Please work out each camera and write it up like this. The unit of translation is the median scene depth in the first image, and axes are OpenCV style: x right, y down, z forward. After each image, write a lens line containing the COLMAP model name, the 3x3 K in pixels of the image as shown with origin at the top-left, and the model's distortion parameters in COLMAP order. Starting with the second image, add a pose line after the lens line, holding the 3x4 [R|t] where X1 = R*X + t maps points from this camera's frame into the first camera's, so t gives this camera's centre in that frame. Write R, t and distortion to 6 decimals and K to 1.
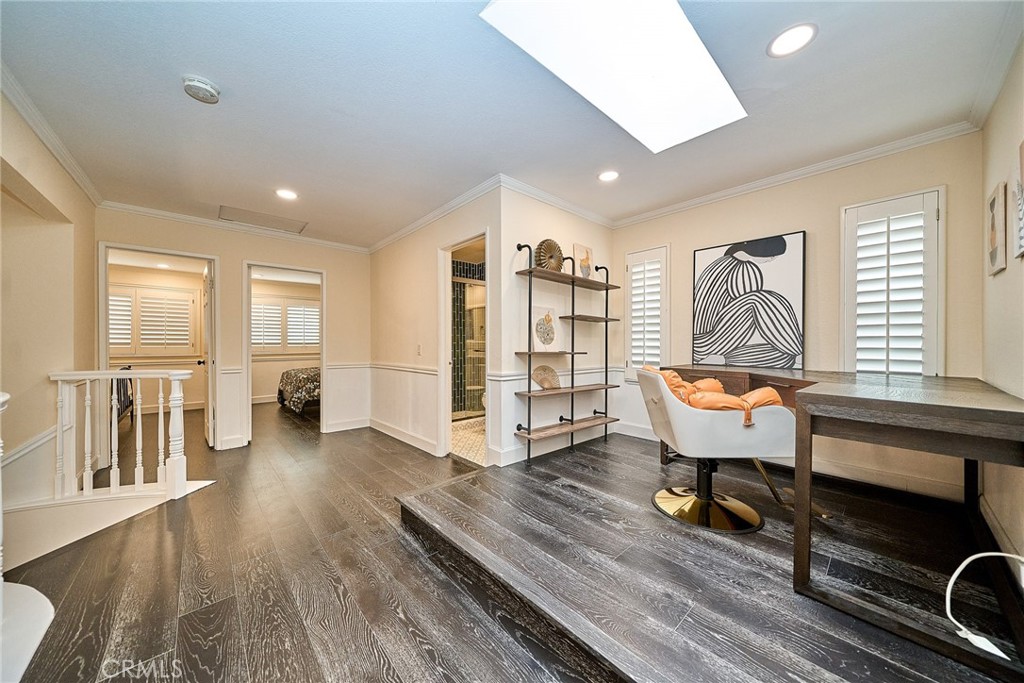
lens RADIAL K [[345.9, 0, 512.2], [0, 345.9, 345.7], [0, 0, 1]] dist [-0.002310, -0.000312]
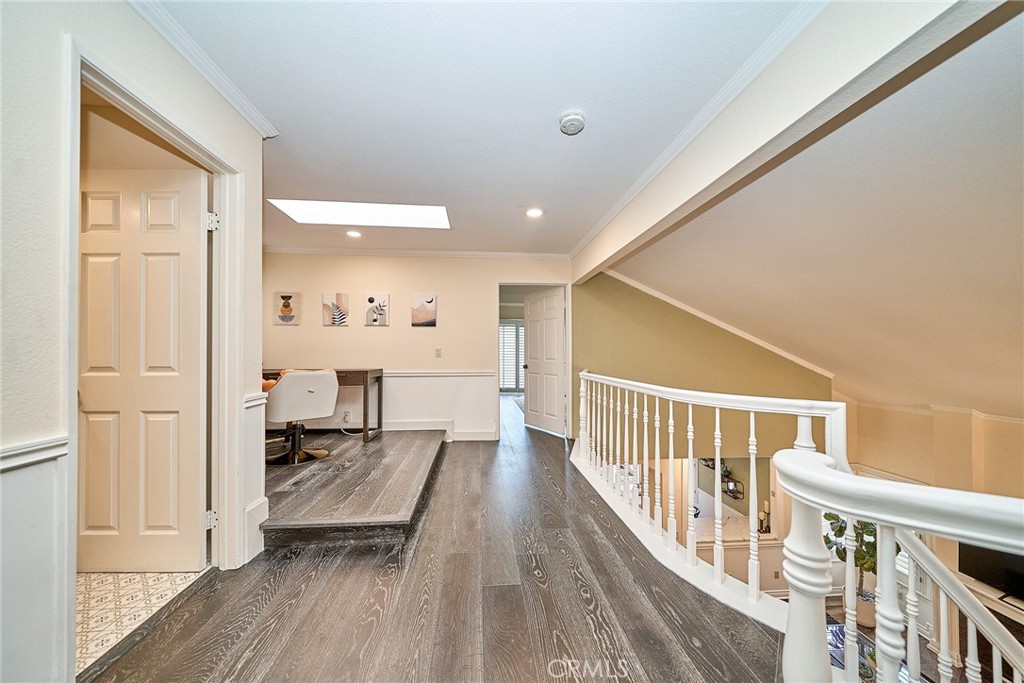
lens RADIAL K [[345.9, 0, 509.4], [0, 345.9, 345.3], [0, 0, 1]] dist [-0.002310, -0.000312]
pose [[-0.799930, 0.012731, 0.599958, -1.305886], [0.002261, 0.999832, -0.018201, -0.012359], [-0.600089, -0.013203, -0.799824, 1.864482]]
